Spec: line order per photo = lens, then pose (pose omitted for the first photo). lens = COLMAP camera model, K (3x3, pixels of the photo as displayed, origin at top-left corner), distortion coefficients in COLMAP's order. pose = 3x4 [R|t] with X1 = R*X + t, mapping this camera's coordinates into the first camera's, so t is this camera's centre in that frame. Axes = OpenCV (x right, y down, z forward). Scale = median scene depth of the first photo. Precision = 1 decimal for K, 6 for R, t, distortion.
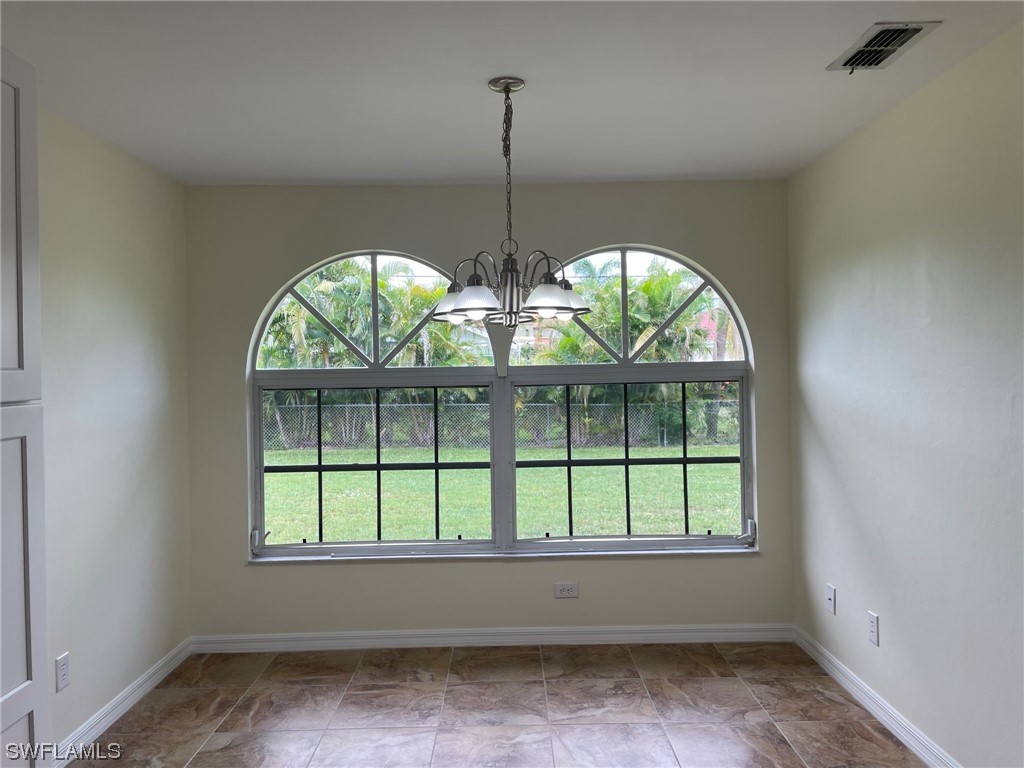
lens RADIAL K [[775.6, 0, 515.0], [0, 775.6, 374.7], [0, 0, 1]] dist [0.048685, -0.010582]
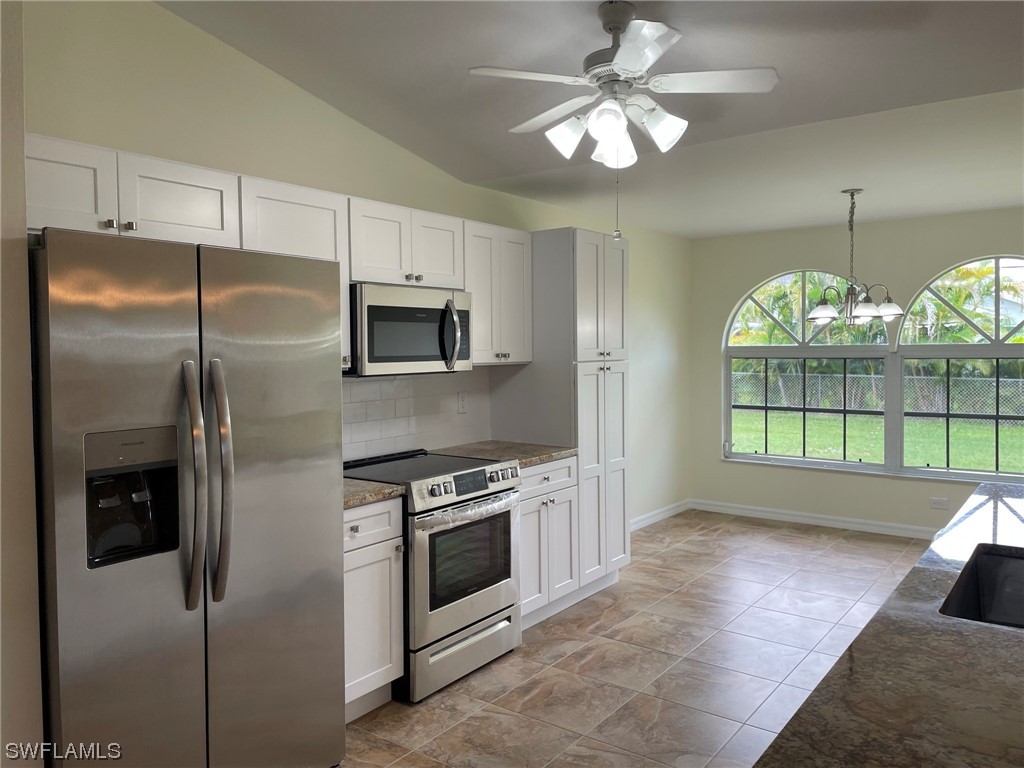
lens RADIAL K [[775.6, 0, 513.4], [0, 775.6, 377.8], [0, 0, 1]] dist [0.048685, -0.010582]
pose [[0.798648, 0.034433, -0.600812, 0.295692], [-0.008578, 0.998912, 0.045845, -0.010279], [0.601737, -0.031460, 0.798074, -0.589892]]
